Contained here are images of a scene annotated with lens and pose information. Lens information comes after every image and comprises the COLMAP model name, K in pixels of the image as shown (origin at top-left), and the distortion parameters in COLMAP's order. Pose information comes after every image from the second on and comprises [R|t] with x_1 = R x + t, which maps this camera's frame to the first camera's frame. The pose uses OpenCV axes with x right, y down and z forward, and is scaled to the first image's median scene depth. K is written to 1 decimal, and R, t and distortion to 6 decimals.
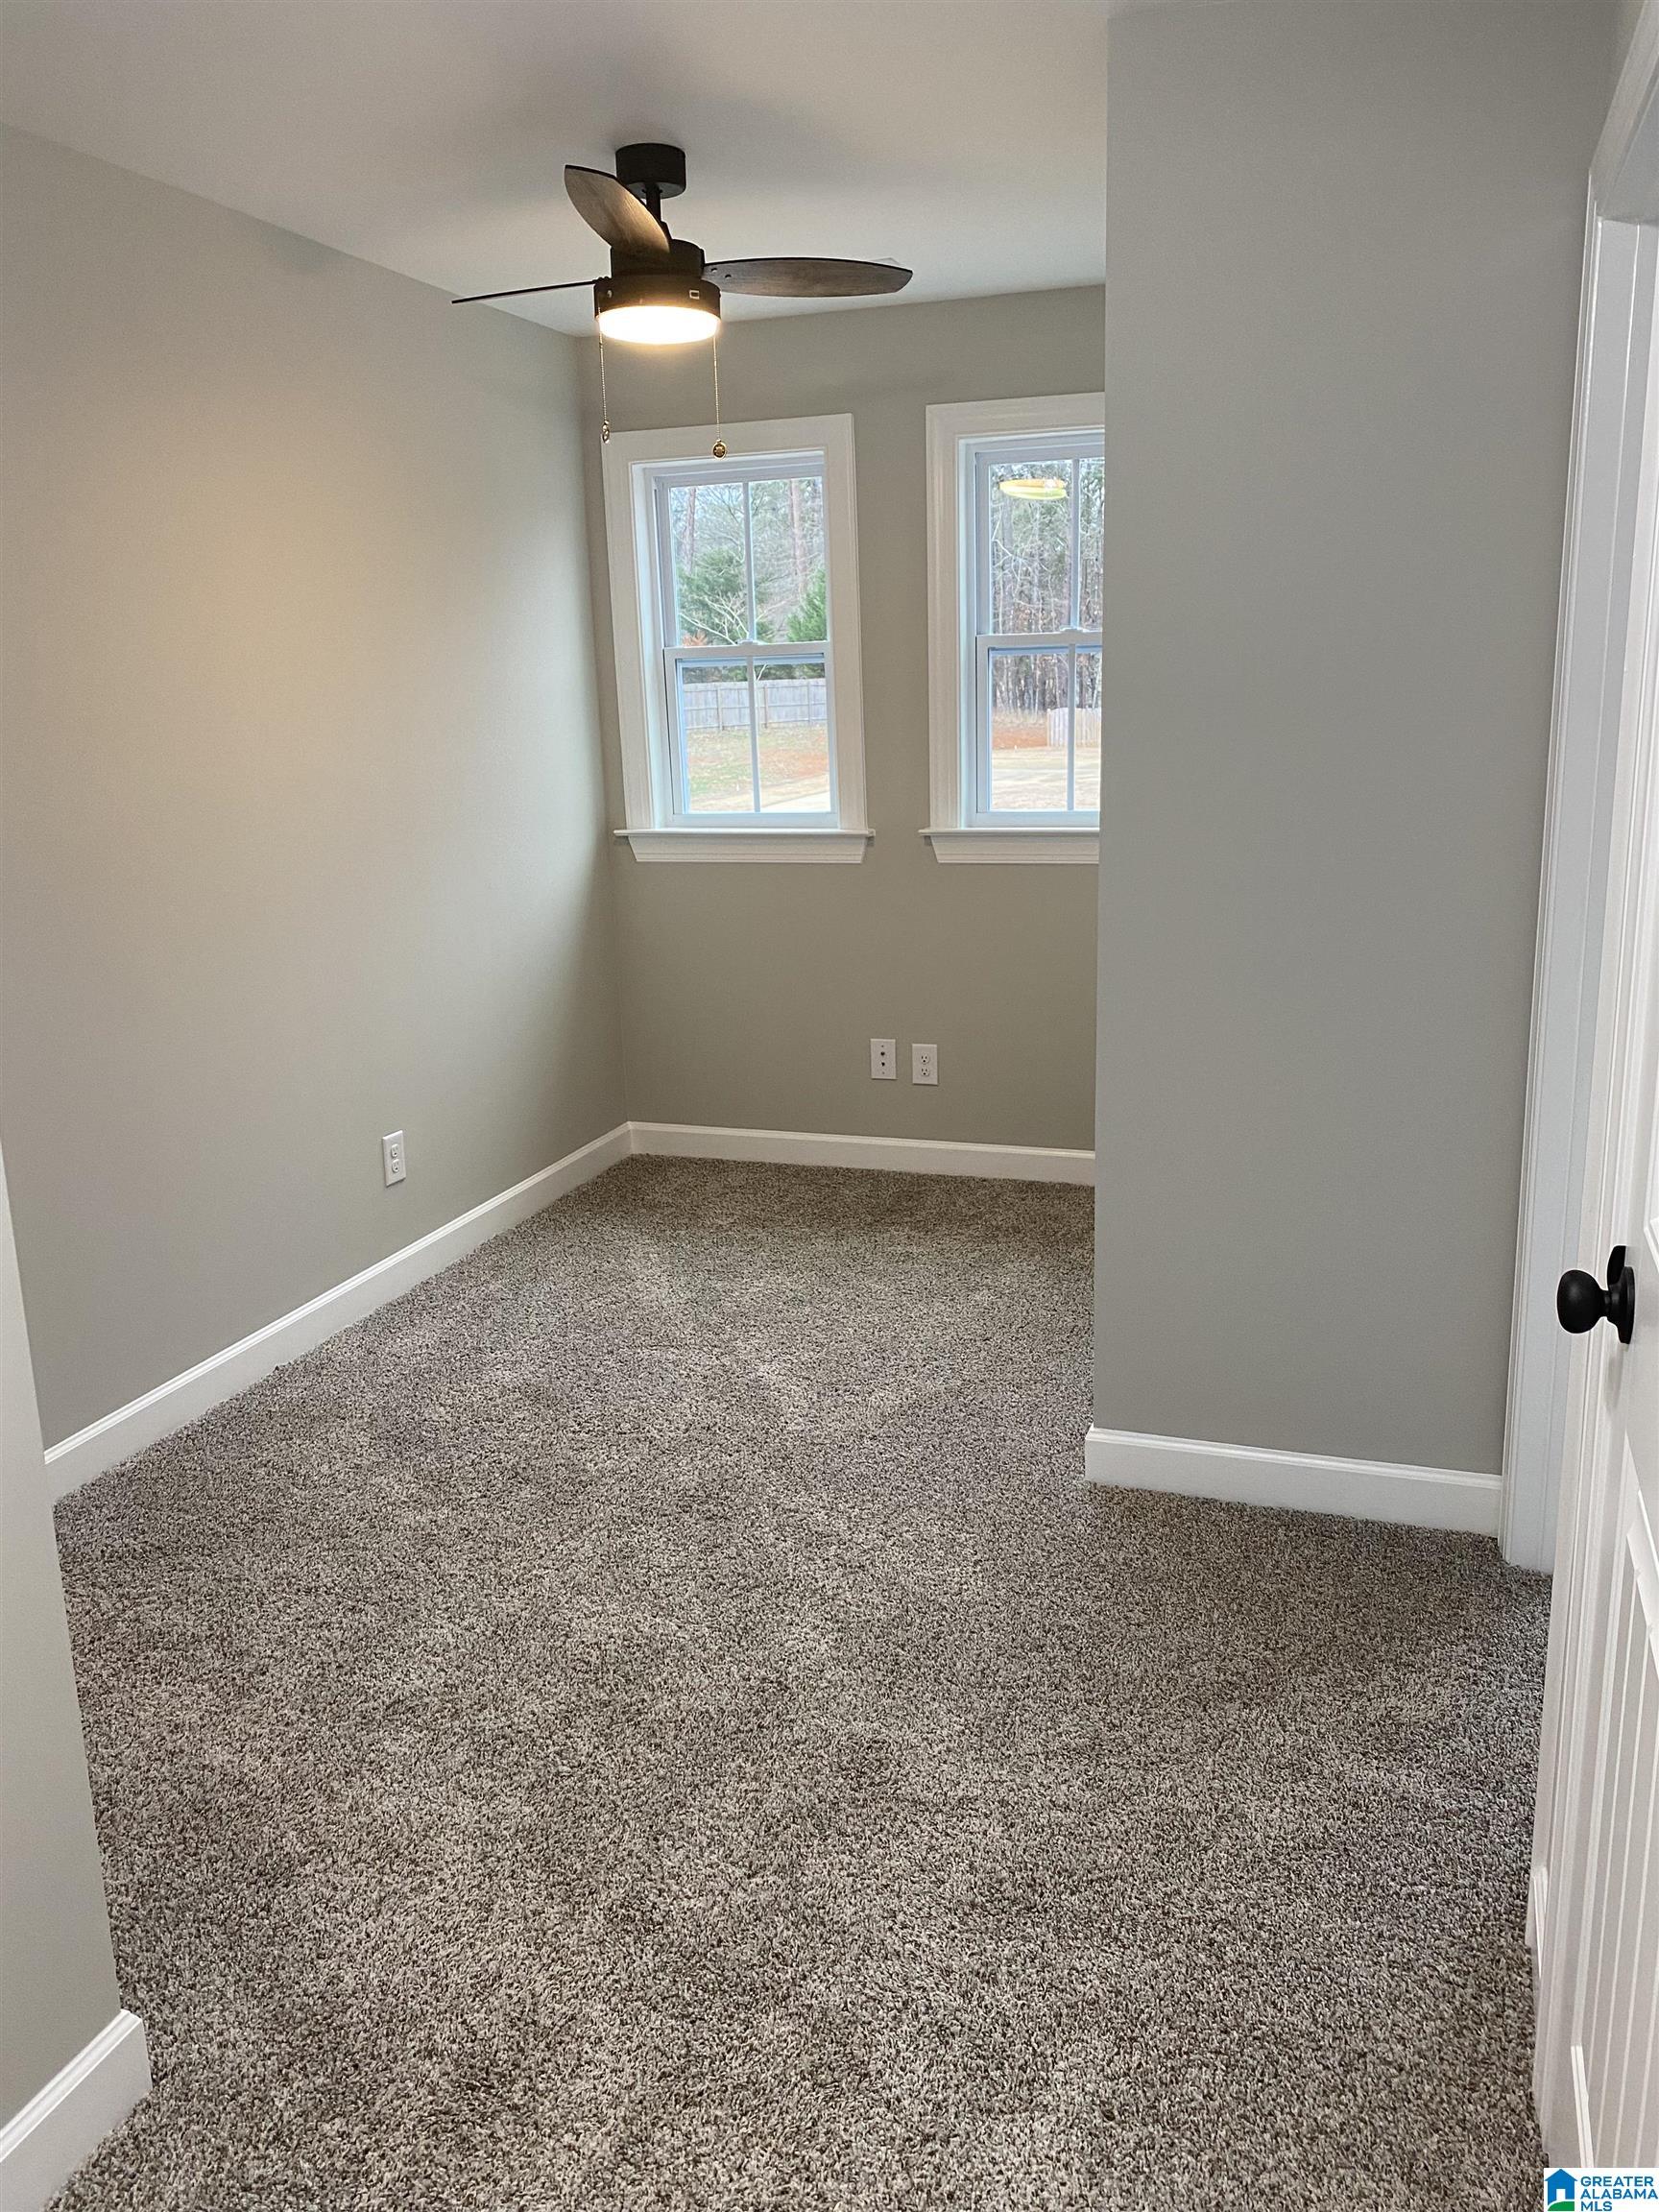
lens RADIAL K [[1588.8, 0, 857.3], [0, 1588.8, 1103.8], [0, 0, 1]] dist [0.047093, -0.239670]
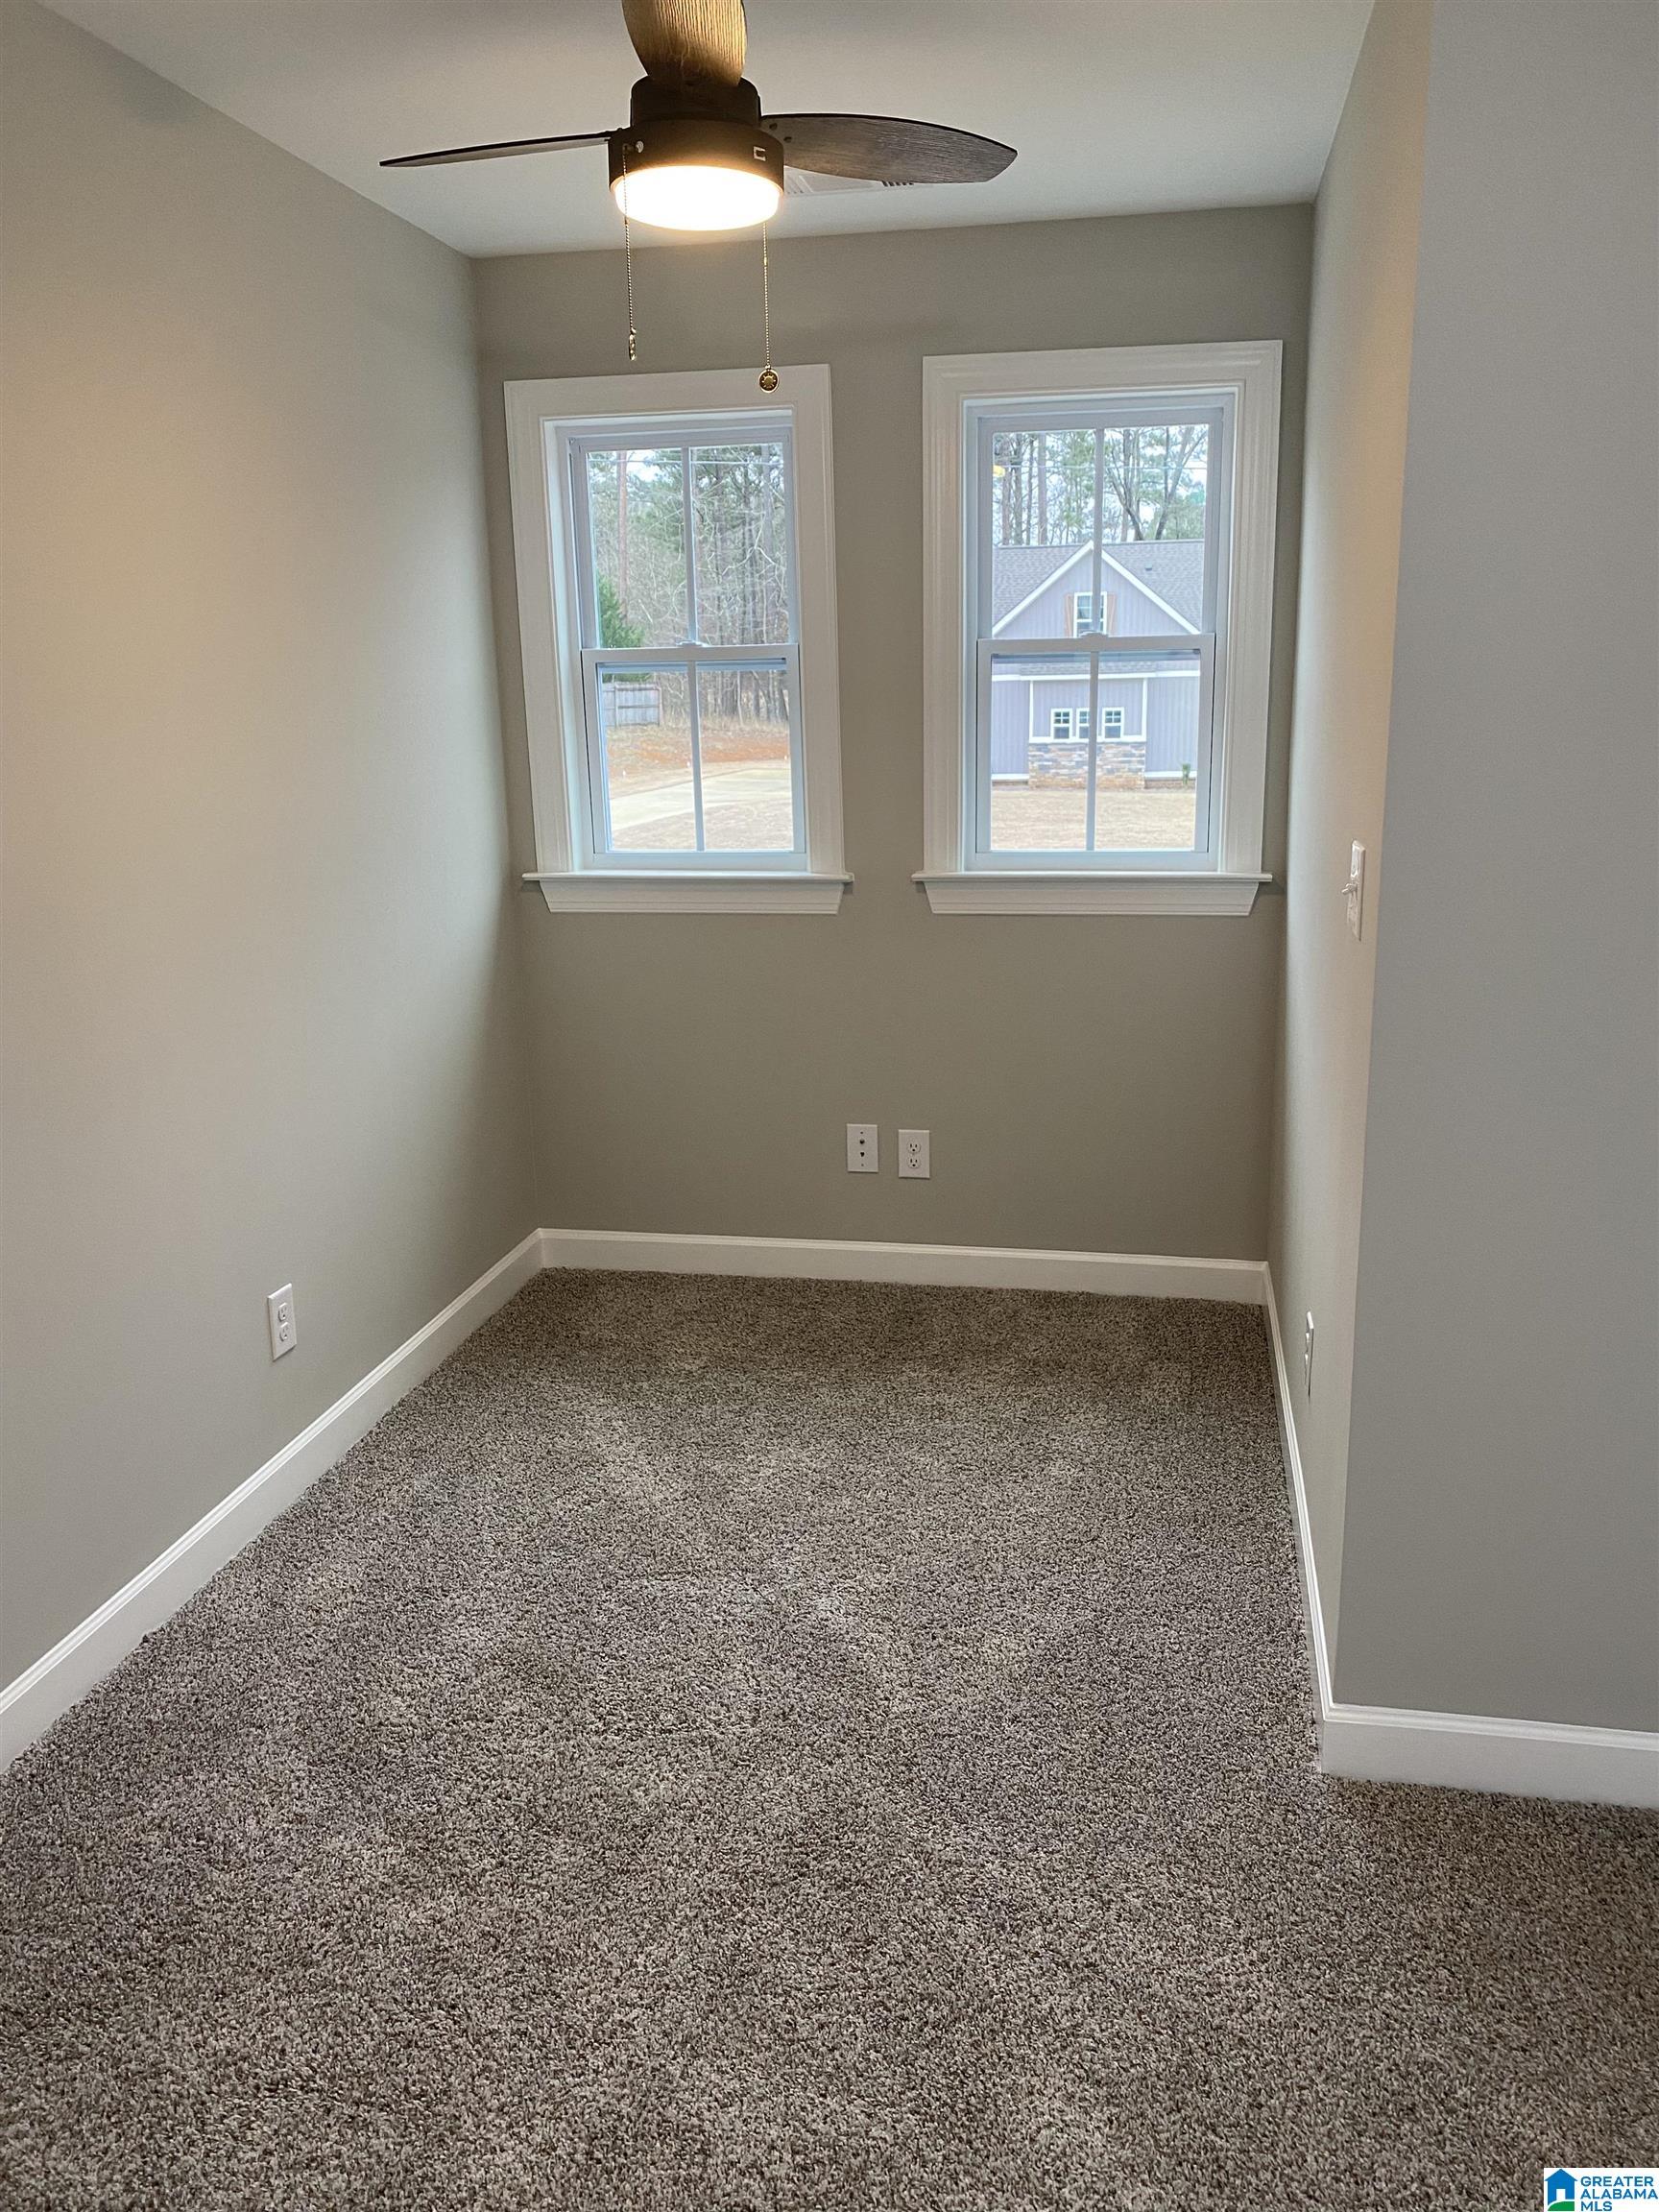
lens RADIAL K [[1623.5, 0, 857.9], [0, 1623.5, 1104.9], [0, 0, 1]] dist [-0.020006, 0.003692]
pose [[0.990309, -0.026626, 0.136308, -0.119801], [0.027203, 0.999627, -0.002377, -0.058231], [-0.136194, 0.006062, 0.990664, 0.196940]]
